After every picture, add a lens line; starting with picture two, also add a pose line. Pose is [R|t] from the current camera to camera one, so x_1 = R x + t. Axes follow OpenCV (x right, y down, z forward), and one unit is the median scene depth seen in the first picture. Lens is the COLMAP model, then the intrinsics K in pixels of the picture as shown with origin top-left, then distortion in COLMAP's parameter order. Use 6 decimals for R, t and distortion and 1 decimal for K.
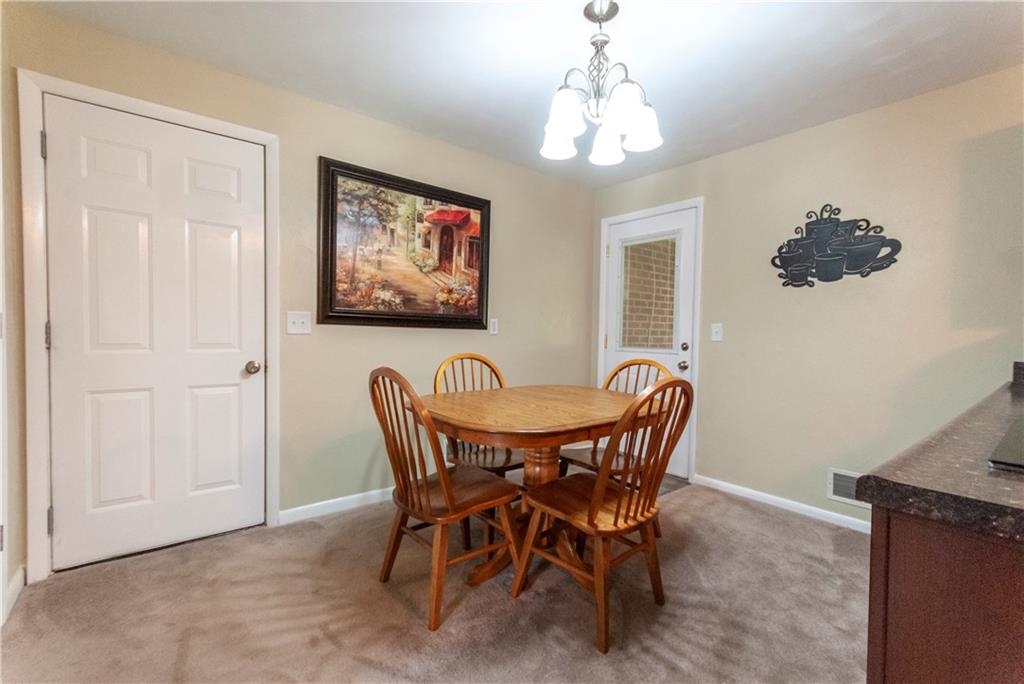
lens RADIAL K [[450.1, 0, 530.7], [0, 450.1, 351.9], [0, 0, 1]] dist [0.003748, 0.001979]
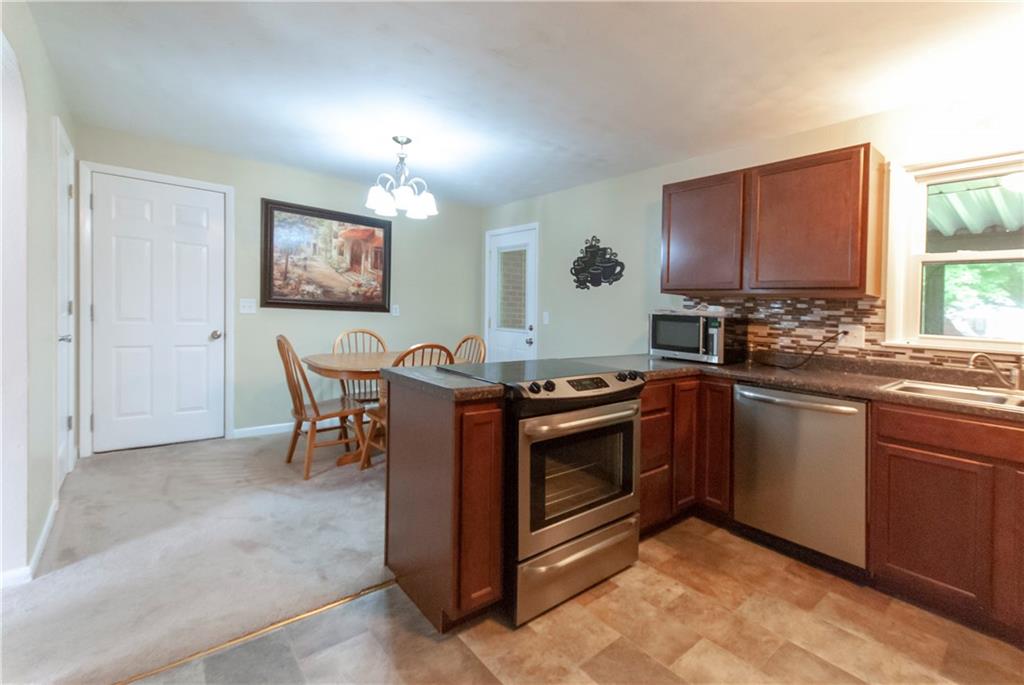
lens RADIAL K [[450.1, 0, 521.5], [0, 450.1, 337.3], [0, 0, 1]] dist [0.003748, 0.001979]
pose [[0.999733, 0.021398, -0.008778, 0.419689], [-0.021284, 0.999691, 0.012819, 0.000657], [0.009049, -0.012628, 0.999879, -0.509354]]
